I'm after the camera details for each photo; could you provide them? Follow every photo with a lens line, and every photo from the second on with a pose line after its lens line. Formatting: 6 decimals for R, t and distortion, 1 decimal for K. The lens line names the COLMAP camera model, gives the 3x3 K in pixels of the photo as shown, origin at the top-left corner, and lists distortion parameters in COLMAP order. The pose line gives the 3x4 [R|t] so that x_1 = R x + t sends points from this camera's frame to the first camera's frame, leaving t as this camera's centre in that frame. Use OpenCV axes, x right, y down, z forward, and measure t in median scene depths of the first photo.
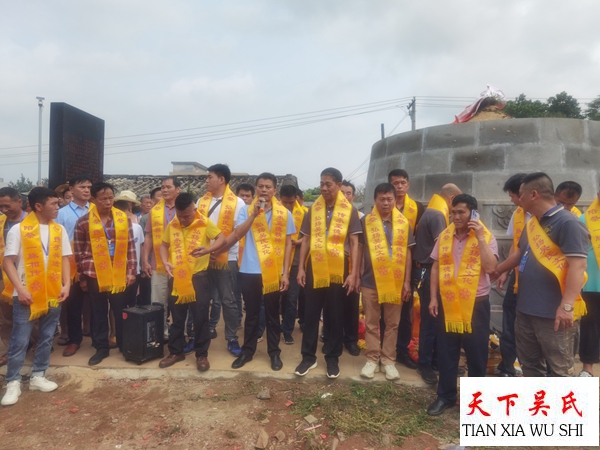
lens RADIAL K [[402.7, 0, 300.0], [0, 402.7, 225.0], [0, 0, 1]] dist [0.002401, -0.001245]
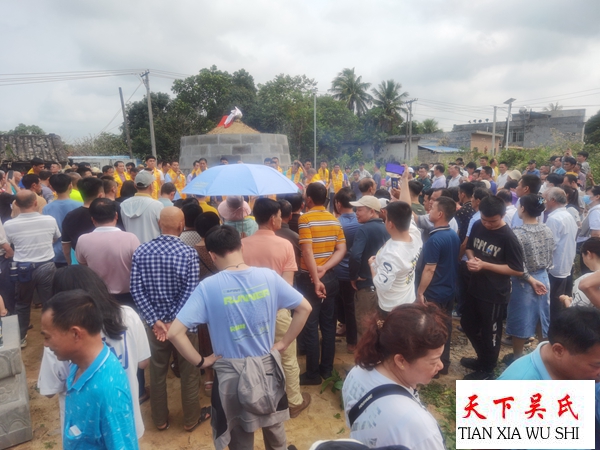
lens RADIAL K [[402.7, 0, 300.0], [0, 402.7, 225.0], [0, 0, 1]] dist [0.002401, -0.001245]
pose [[0.745333, -0.141682, 0.651464, -0.940130], [0.046101, 0.985772, 0.161645, -0.084555], [-0.665096, -0.090446, 0.741260, -1.080482]]
